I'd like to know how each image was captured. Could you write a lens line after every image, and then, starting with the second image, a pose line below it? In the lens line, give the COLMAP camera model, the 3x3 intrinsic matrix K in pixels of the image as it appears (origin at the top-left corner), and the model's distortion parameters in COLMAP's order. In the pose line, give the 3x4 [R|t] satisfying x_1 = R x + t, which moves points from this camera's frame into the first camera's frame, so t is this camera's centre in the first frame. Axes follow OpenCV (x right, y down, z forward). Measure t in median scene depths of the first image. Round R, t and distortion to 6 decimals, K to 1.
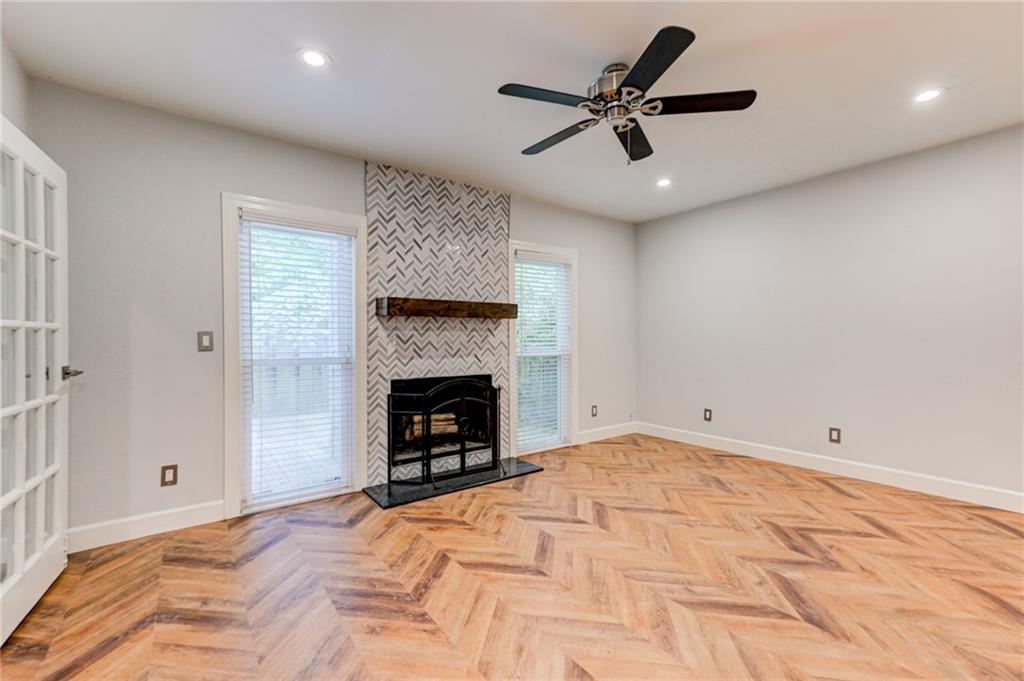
lens RADIAL K [[439.8, 0, 511.5], [0, 439.8, 338.3], [0, 0, 1]] dist [0.013645, 0.000908]
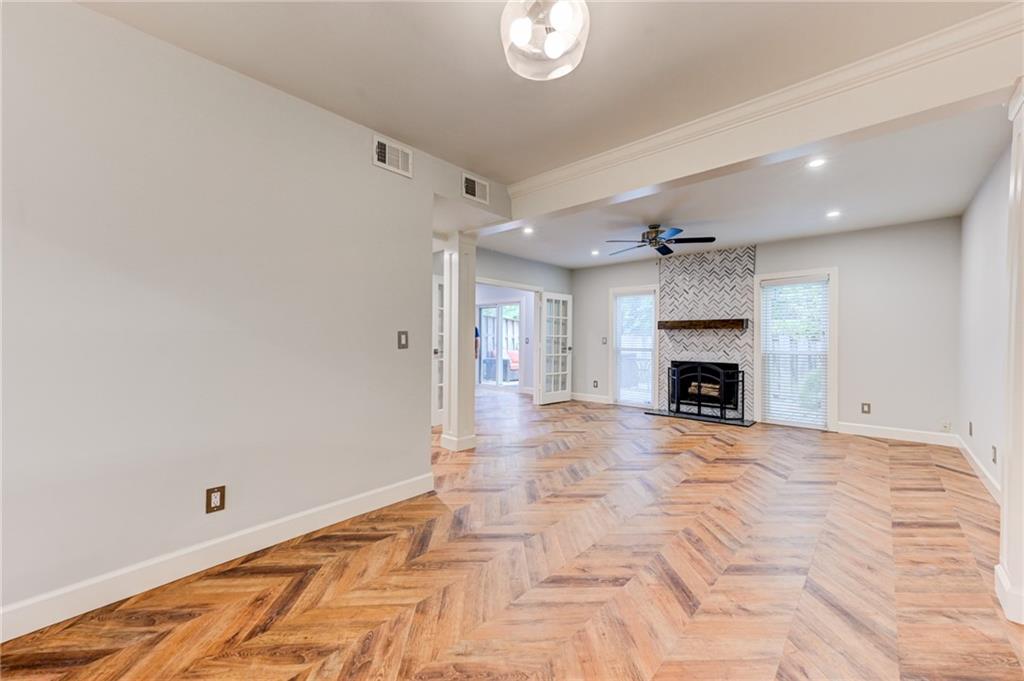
lens RADIAL K [[411.7, 0, 513.8], [0, 411.7, 337.7], [0, 0, 1]] dist [0.019598, 0.002903]
pose [[0.194749, -0.004102, -0.980845, 1.322527], [-0.010475, 0.999926, -0.006262, 0.006657], [0.980797, 0.011494, 0.194691, -0.082584]]
